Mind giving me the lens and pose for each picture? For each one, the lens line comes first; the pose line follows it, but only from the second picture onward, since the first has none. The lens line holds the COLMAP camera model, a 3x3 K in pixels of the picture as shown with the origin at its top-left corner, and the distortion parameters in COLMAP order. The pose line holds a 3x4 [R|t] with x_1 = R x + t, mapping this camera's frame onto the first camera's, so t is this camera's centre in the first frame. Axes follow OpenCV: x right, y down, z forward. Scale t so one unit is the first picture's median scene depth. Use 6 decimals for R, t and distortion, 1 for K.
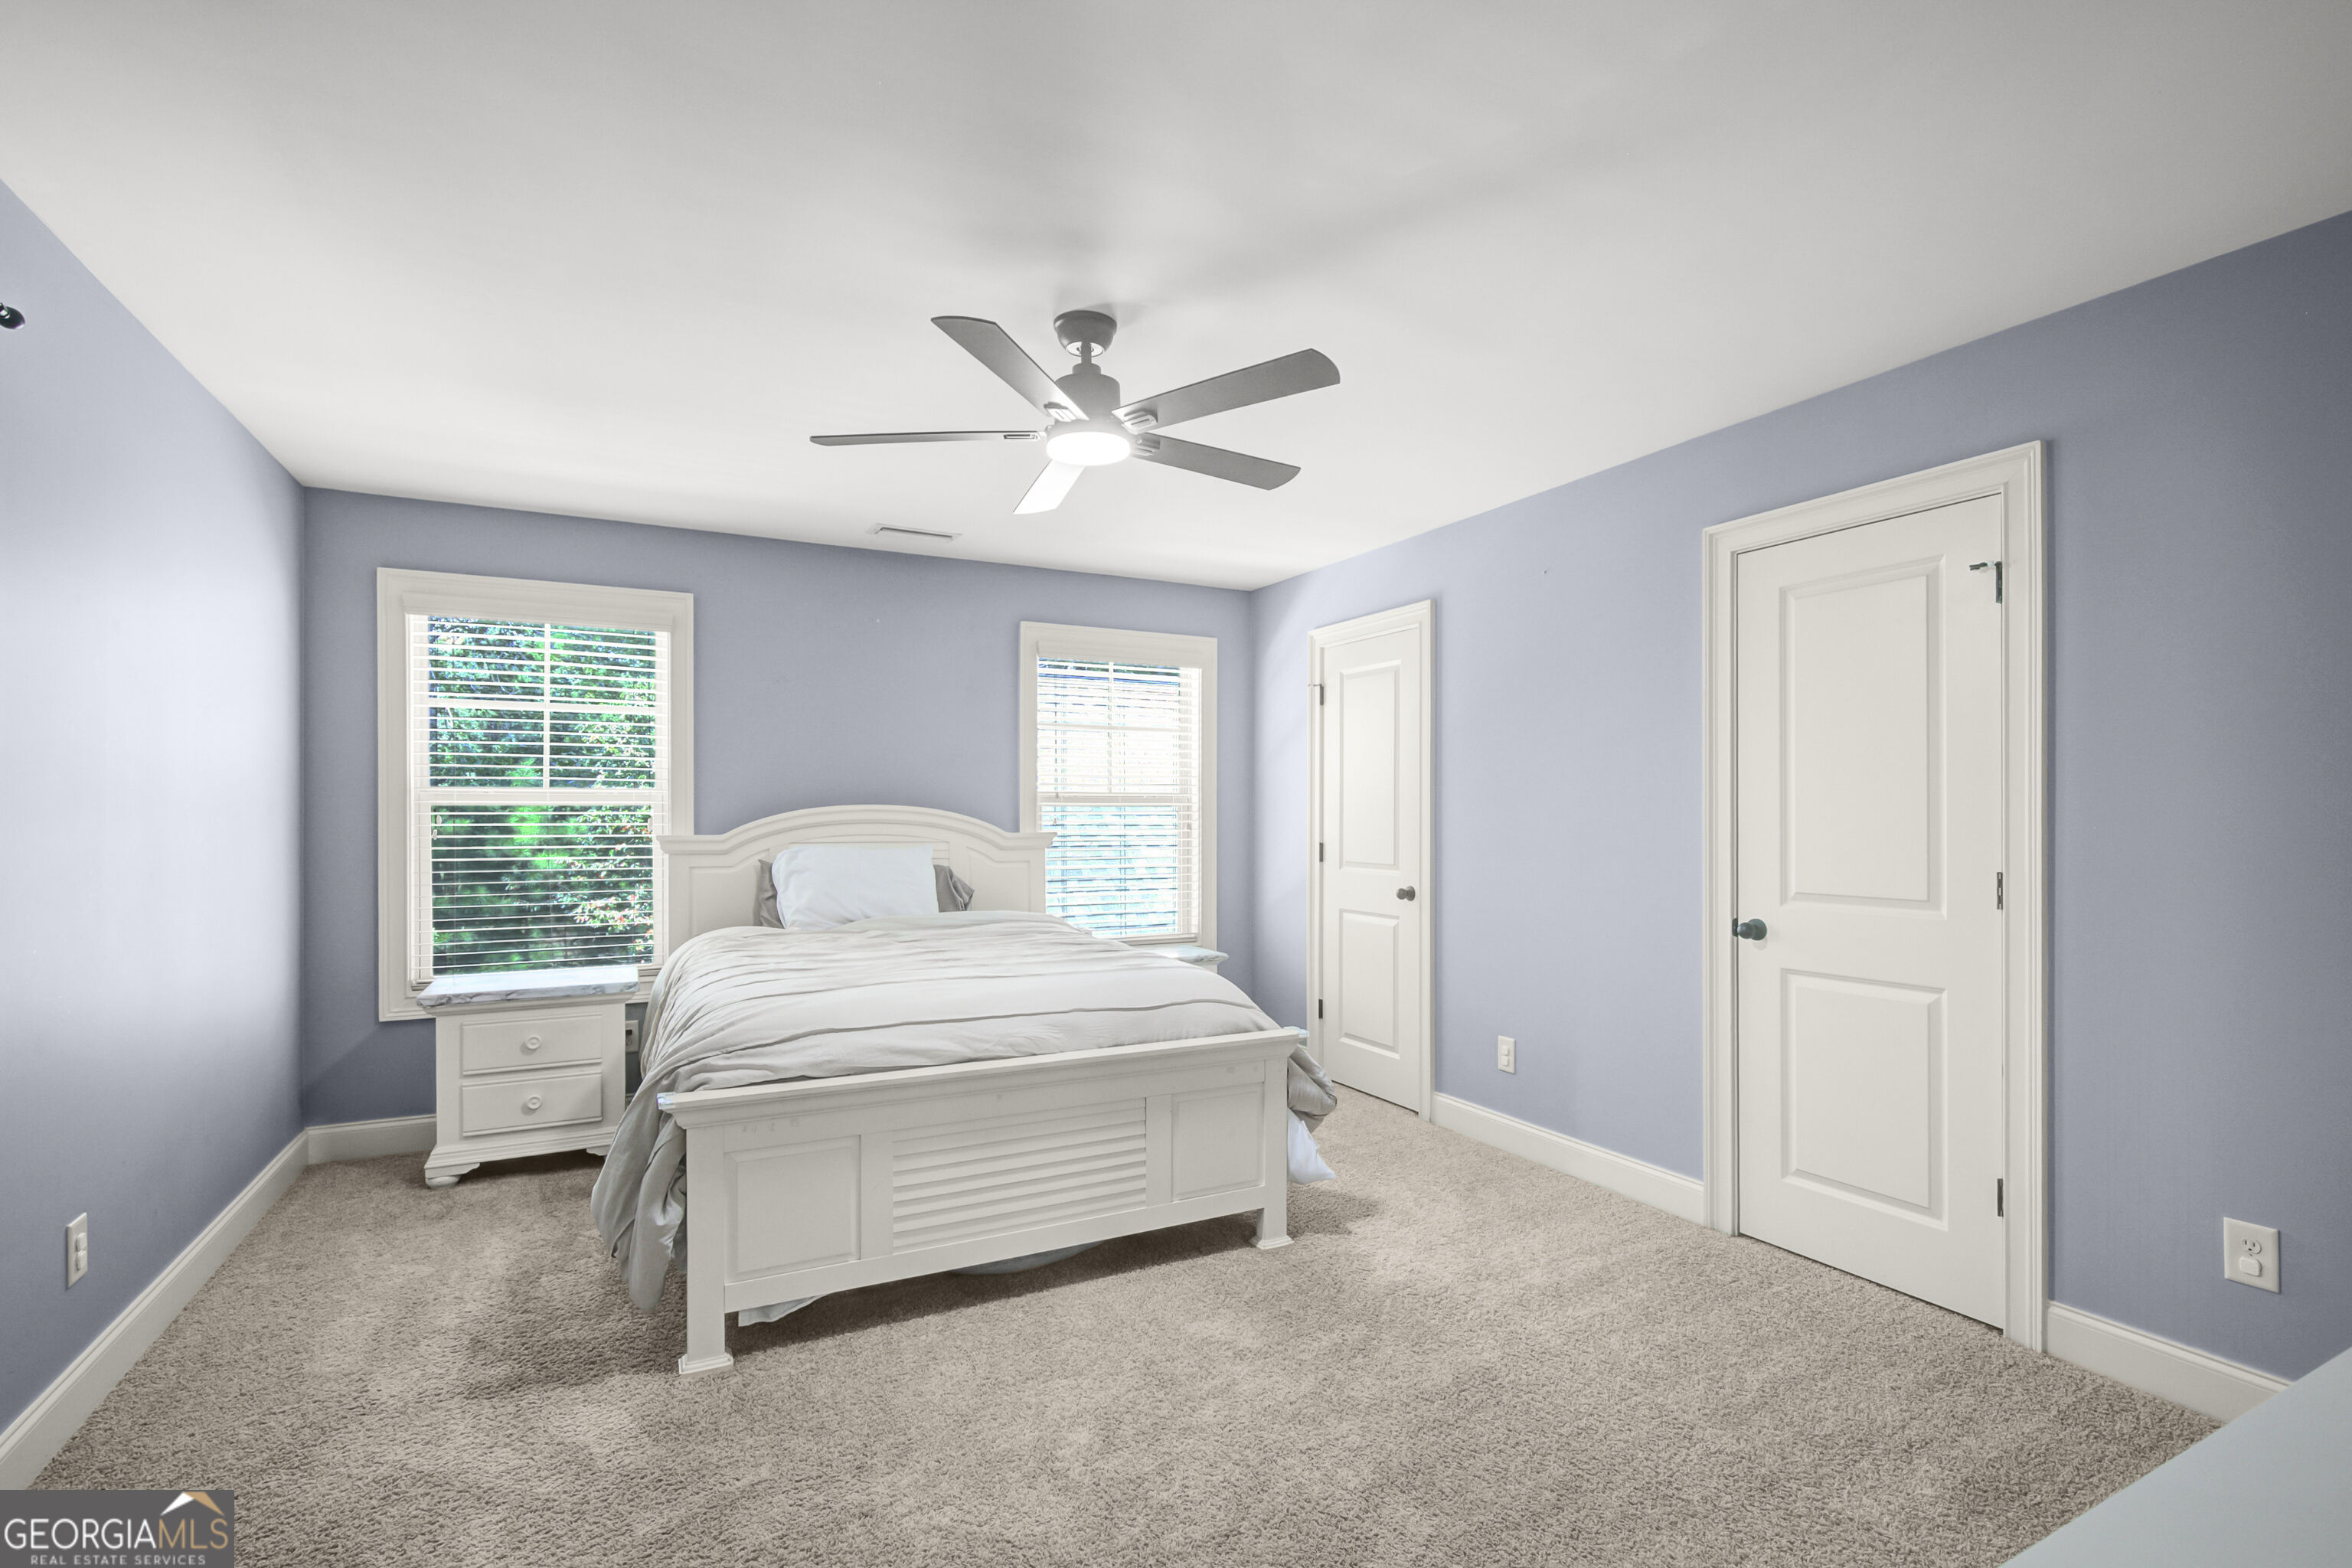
lens RADIAL K [[1101.8, 0, 1221.5], [0, 1101.8, 810.8], [0, 0, 1]] dist [-0.004303, -0.000527]
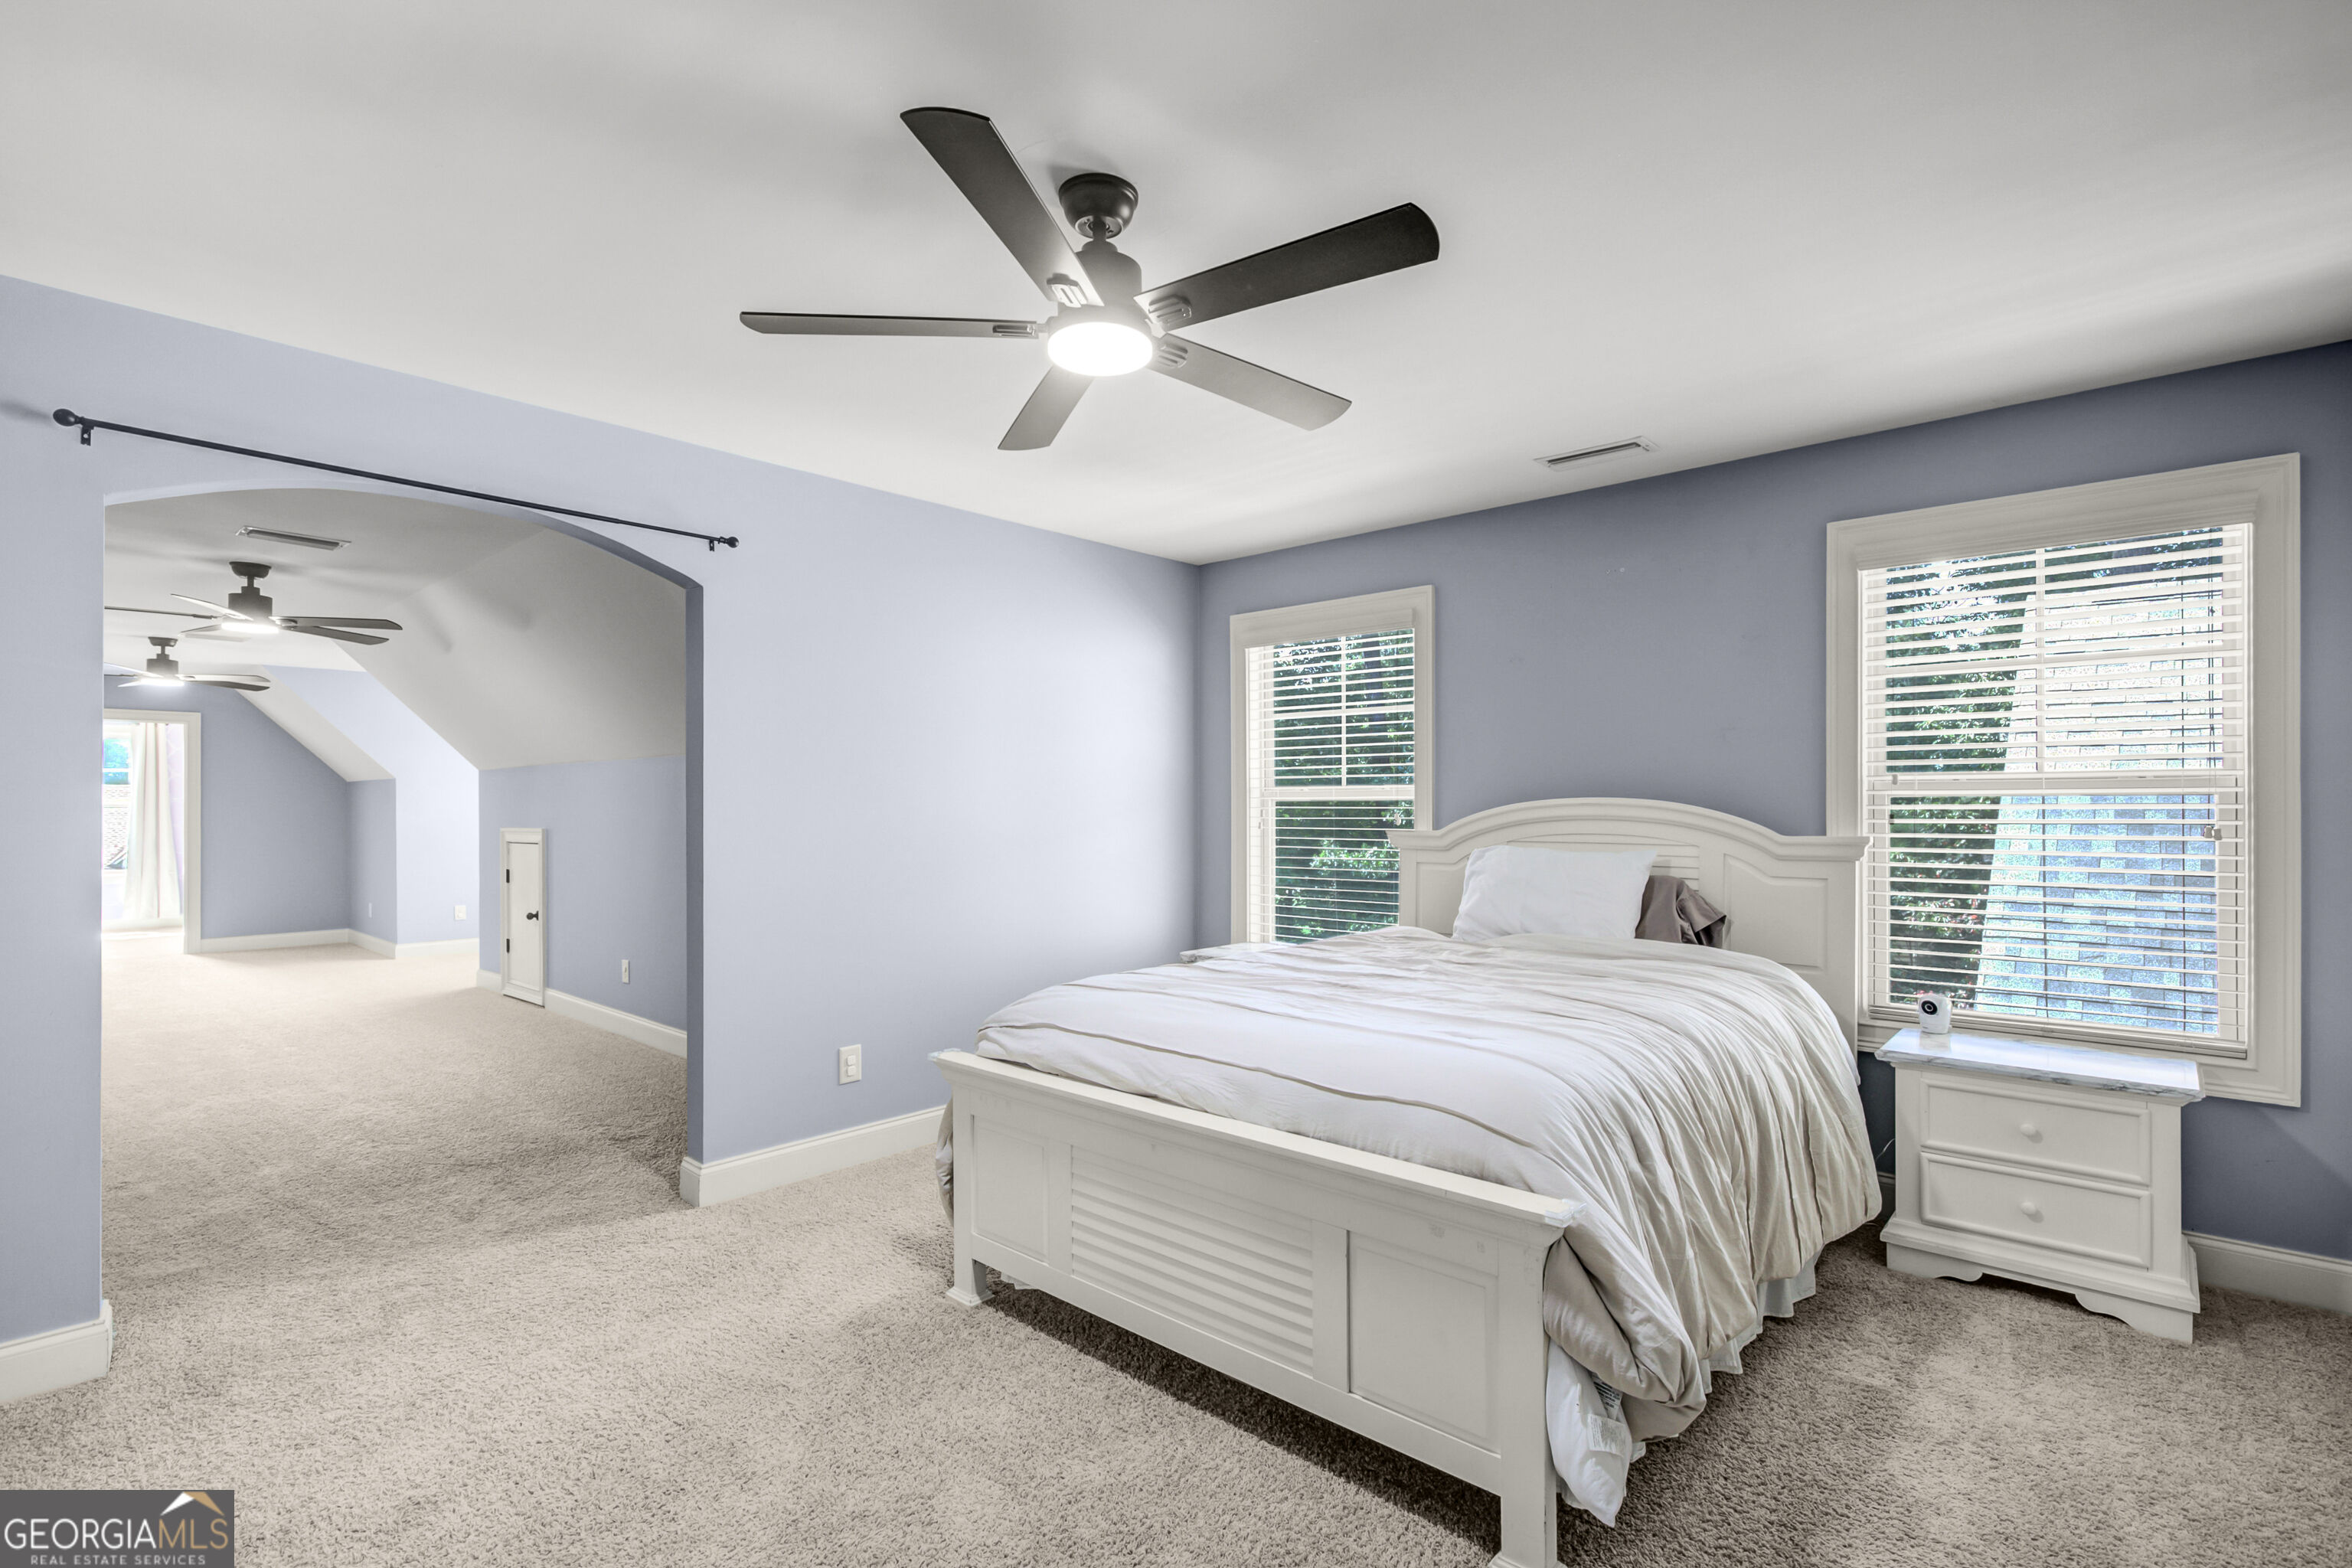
lens RADIAL K [[1101.8, 0, 1174.9], [0, 1101.8, 799.8], [0, 0, 1]] dist [-0.004303, -0.000527]
pose [[0.325894, -0.007099, -0.945380, 0.385436], [0.003970, 0.999973, -0.006140, 0.000156], [0.945398, -0.001752, 0.325913, 0.477082]]
